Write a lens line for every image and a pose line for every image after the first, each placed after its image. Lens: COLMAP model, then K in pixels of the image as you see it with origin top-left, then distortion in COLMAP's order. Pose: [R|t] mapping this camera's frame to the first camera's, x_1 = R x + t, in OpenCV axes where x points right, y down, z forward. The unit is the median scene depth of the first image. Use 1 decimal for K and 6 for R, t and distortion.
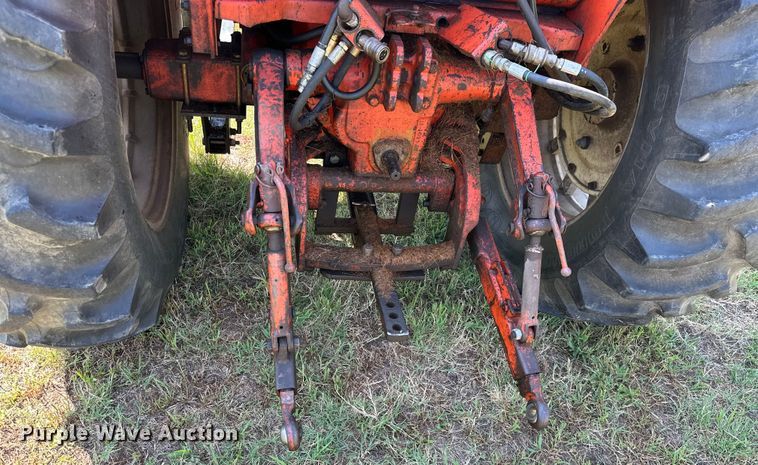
lens RADIAL K [[533.4, 0, 369.2], [0, 533.4, 288.9], [0, 0, 1]] dist [0.067931, -0.096945]
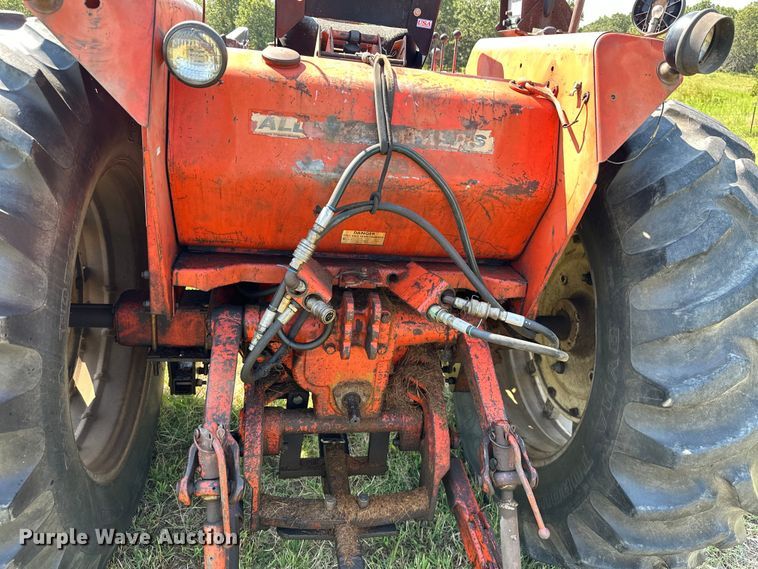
lens RADIAL K [[535.2, 0, 376.9], [0, 535.2, 274.4], [0, 0, 1]] dist [0.097300, -0.152433]
pose [[0.999627, -0.027184, 0.002707, 0.096227], [0.026219, 0.926845, -0.374529, -0.096900], [0.007672, 0.374460, 0.927211, 0.007076]]
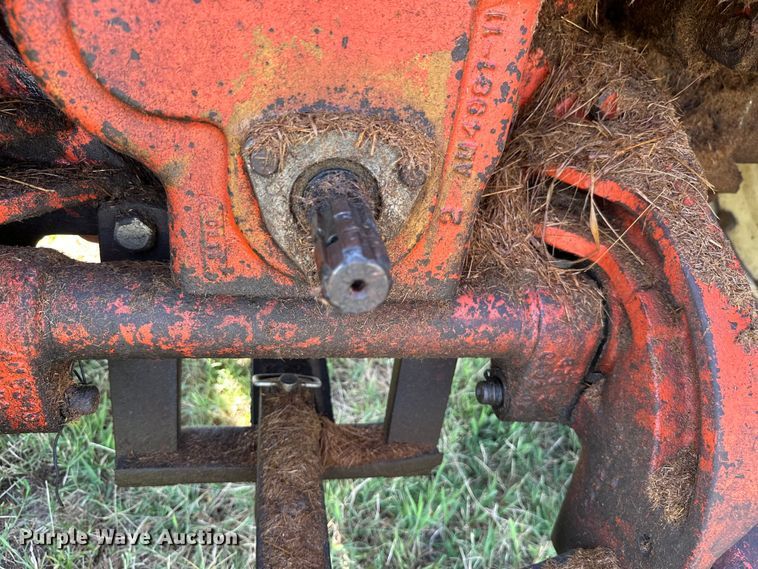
lens RADIAL K [[535.2, 0, 376.9], [0, 535.2, 274.4], [0, 0, 1]] dist [0.097300, -0.152433]
pose [[0.999951, -0.001443, 0.009768, 0.056062], [0.003917, 0.966085, -0.258196, -0.181830], [-0.009064, 0.258221, 0.966043, 0.882062]]
